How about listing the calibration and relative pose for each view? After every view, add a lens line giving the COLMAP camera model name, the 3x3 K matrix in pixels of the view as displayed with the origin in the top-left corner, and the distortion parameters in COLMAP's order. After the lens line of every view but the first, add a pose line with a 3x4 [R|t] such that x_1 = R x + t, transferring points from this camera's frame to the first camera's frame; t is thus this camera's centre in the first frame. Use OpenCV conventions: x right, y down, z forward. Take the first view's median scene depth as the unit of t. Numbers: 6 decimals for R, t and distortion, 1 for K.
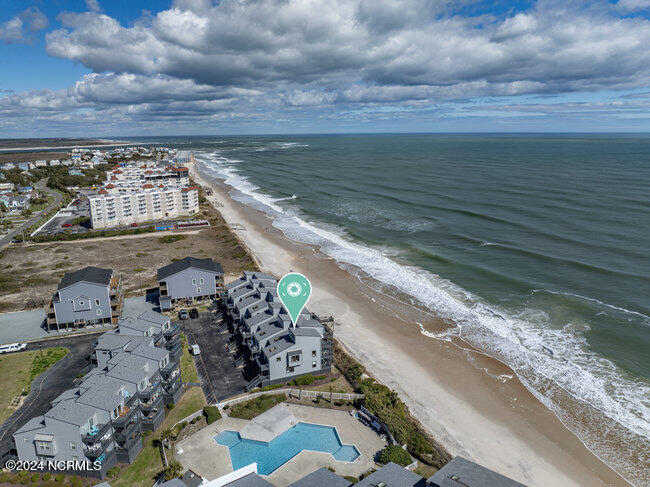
lens RADIAL K [[450.3, 0, 325.0], [0, 450.3, 243.5], [0, 0, 1]] dist [-0.062069, 0.028453]
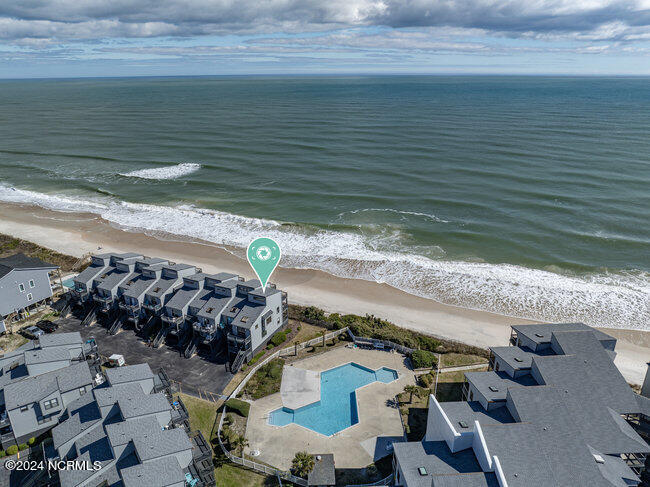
lens RADIAL K [[450.3, 0, 325.0], [0, 450.3, 243.5], [0, 0, 1]] dist [-0.062069, 0.028453]
pose [[0.745318, -0.228490, 0.626333, -0.574346], [0.154232, 0.973047, 0.171442, -0.049447], [-0.648624, -0.031178, 0.760470, 0.221217]]
